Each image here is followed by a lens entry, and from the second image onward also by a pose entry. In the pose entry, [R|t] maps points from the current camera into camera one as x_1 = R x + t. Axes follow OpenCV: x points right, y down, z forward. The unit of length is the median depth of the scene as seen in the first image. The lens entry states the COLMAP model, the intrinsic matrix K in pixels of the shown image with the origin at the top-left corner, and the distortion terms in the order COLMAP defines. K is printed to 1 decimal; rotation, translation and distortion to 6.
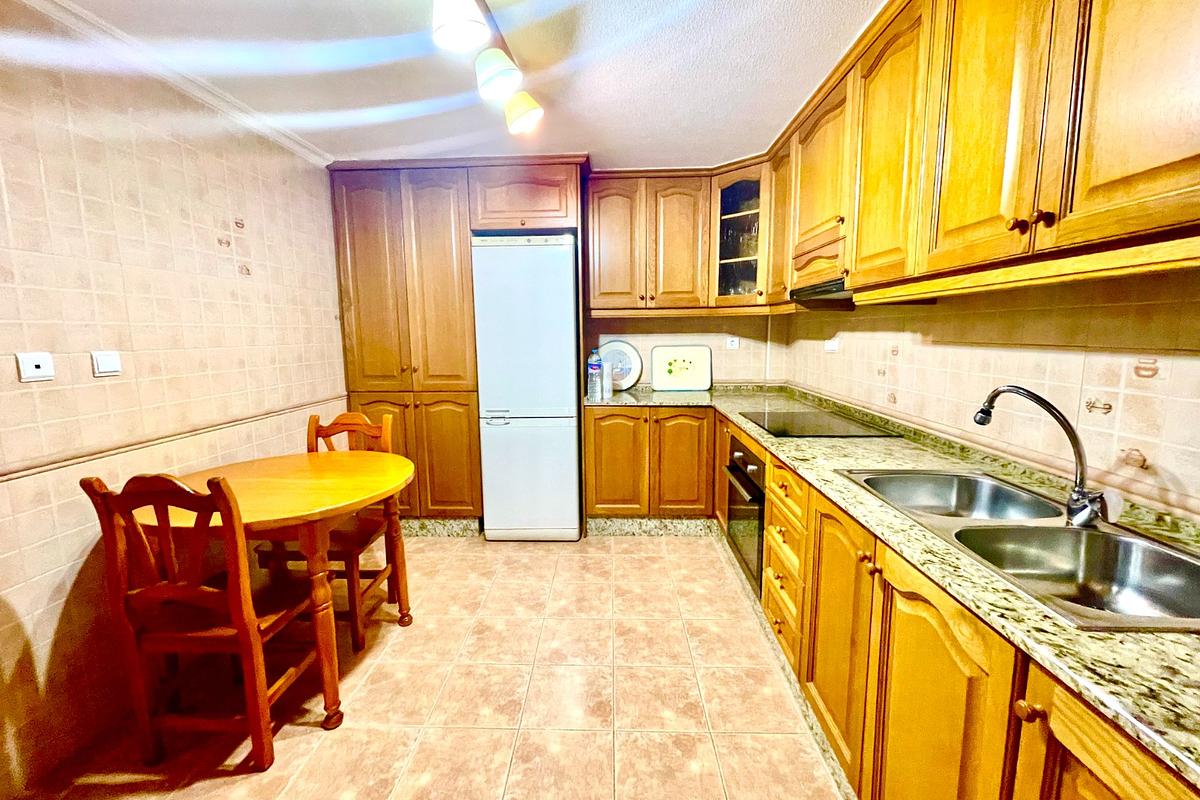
lens RADIAL K [[480.1, 0, 599.1], [0, 480.1, 398.1], [0, 0, 1]] dist [-0.002534, -0.000369]
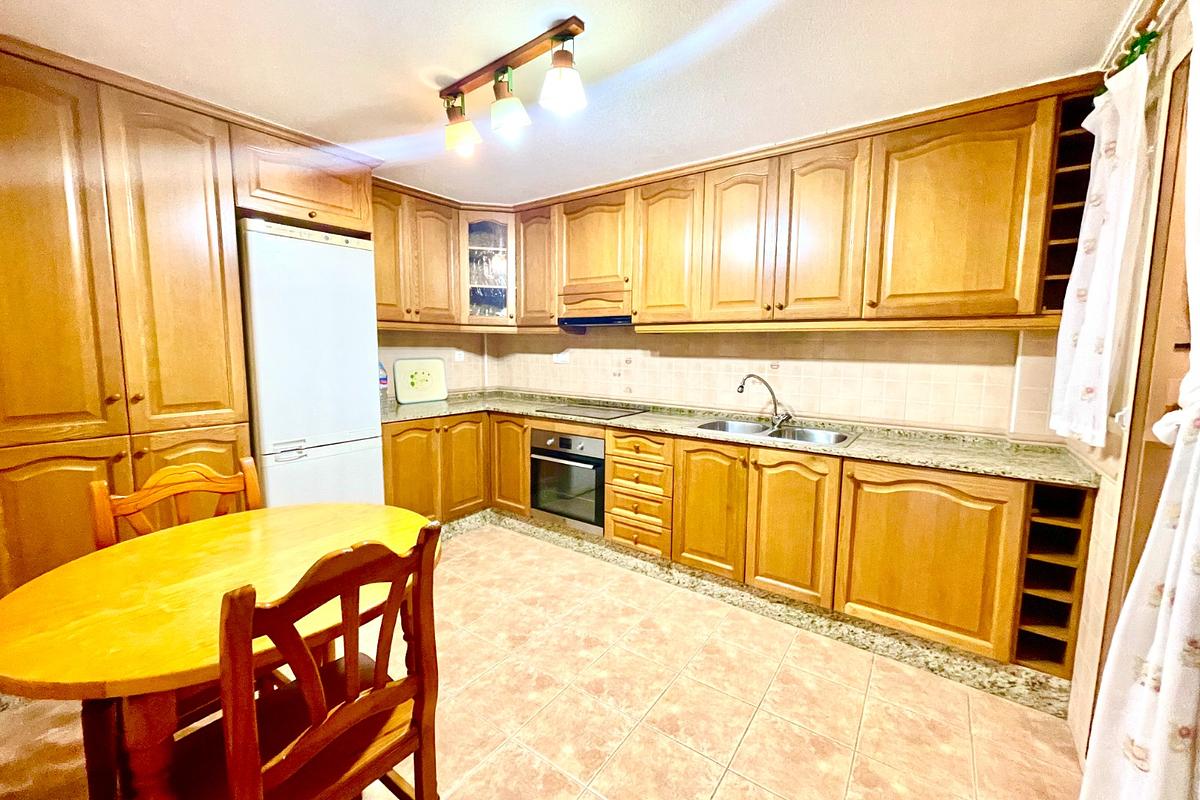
lens RADIAL K [[480.1, 0, 592.6], [0, 480.1, 397.4], [0, 0, 1]] dist [-0.002534, -0.000369]
pose [[0.561131, -0.072828, 0.824517, -0.587878], [0.096088, 0.995118, 0.022504, -0.016455], [-0.822131, 0.066599, 0.565390, 0.135804]]
